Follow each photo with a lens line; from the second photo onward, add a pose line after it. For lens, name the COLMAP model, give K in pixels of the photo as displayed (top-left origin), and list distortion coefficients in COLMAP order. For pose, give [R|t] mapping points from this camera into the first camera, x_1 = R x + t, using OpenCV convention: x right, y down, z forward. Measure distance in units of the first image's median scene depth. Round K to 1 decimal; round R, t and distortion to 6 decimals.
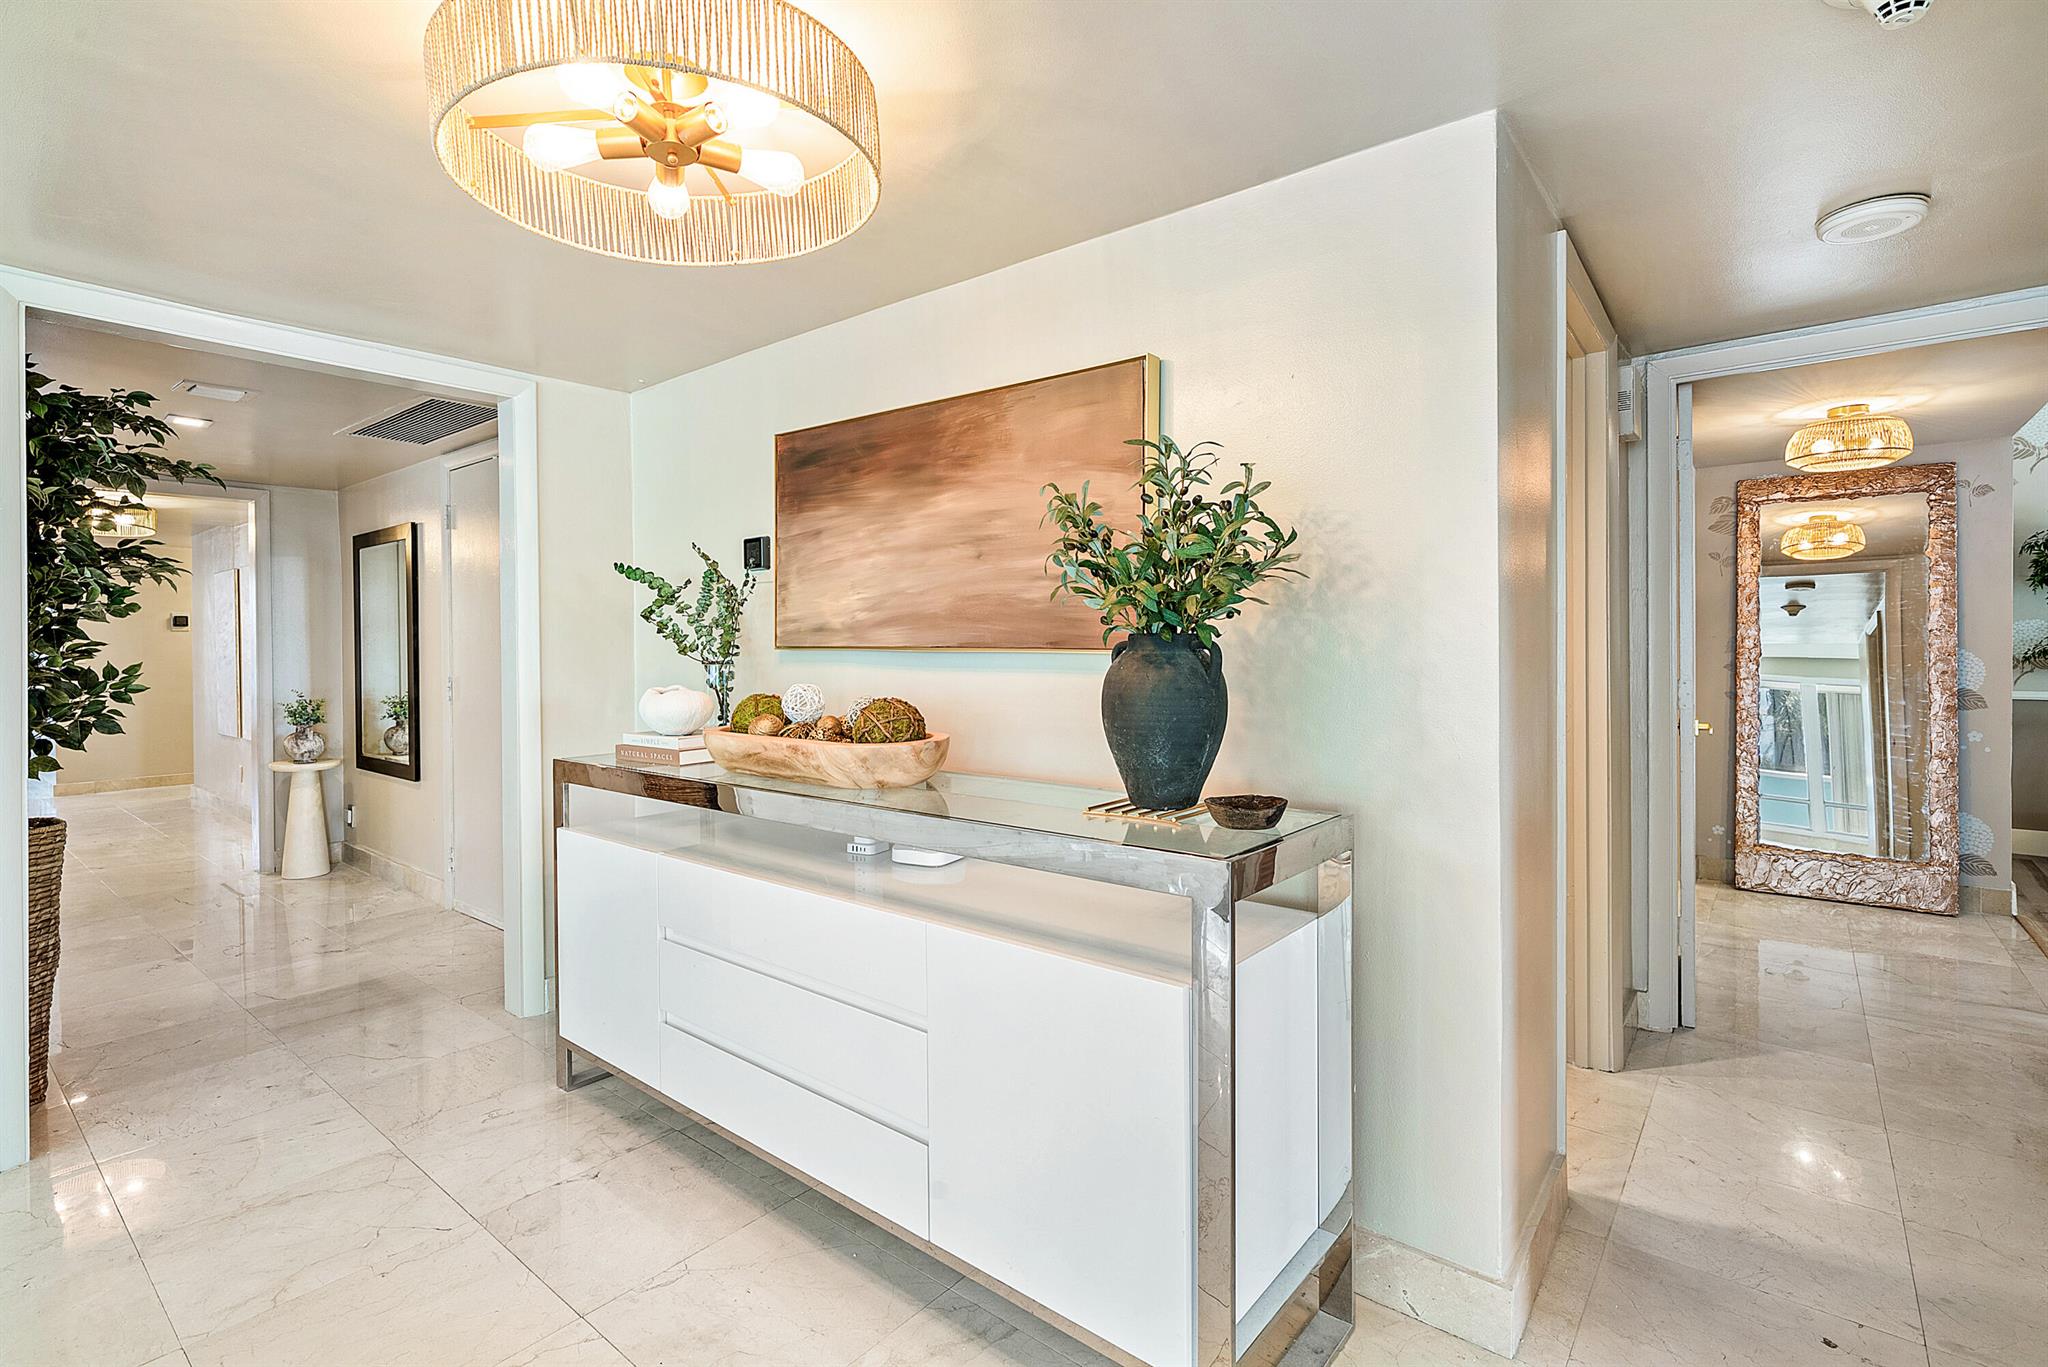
lens RADIAL K [[962.0, 0, 1026.5], [0, 962.0, 652.2], [0, 0, 1]] dist [0.023949, -0.000032]
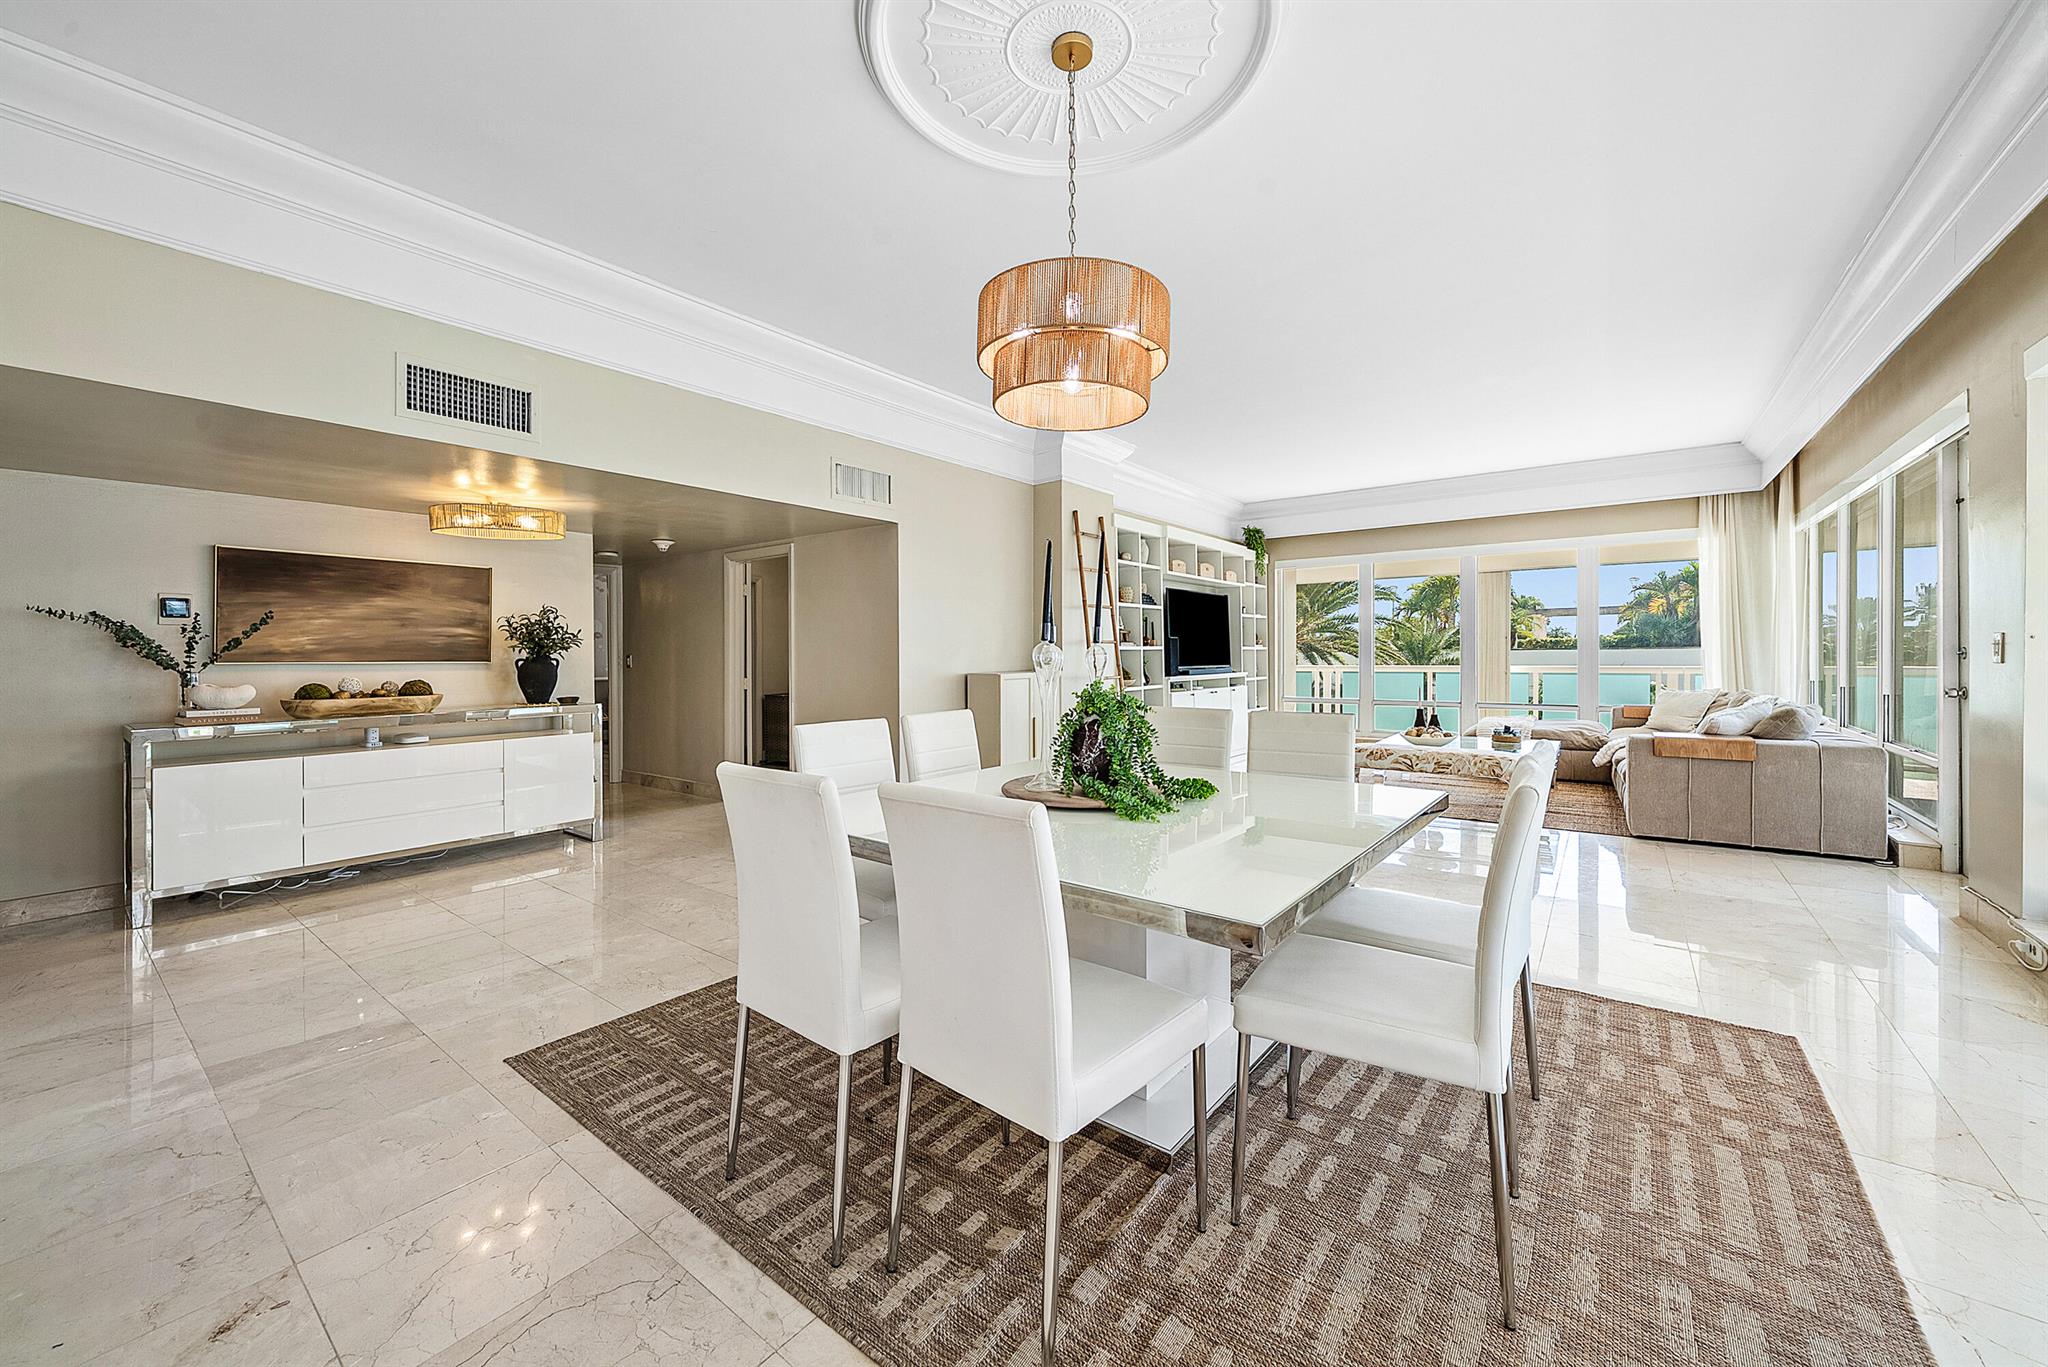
lens RADIAL K [[748.0, 0, 1018.6], [0, 748.0, 661.8], [0, 0, 1]] dist [-0.001660, -0.000169]
pose [[-0.015227, -0.004796, 0.999873, -2.034414], [0.015280, 0.999871, 0.005029, 0.010486], [-0.999767, 0.015355, -0.015152, -0.584445]]
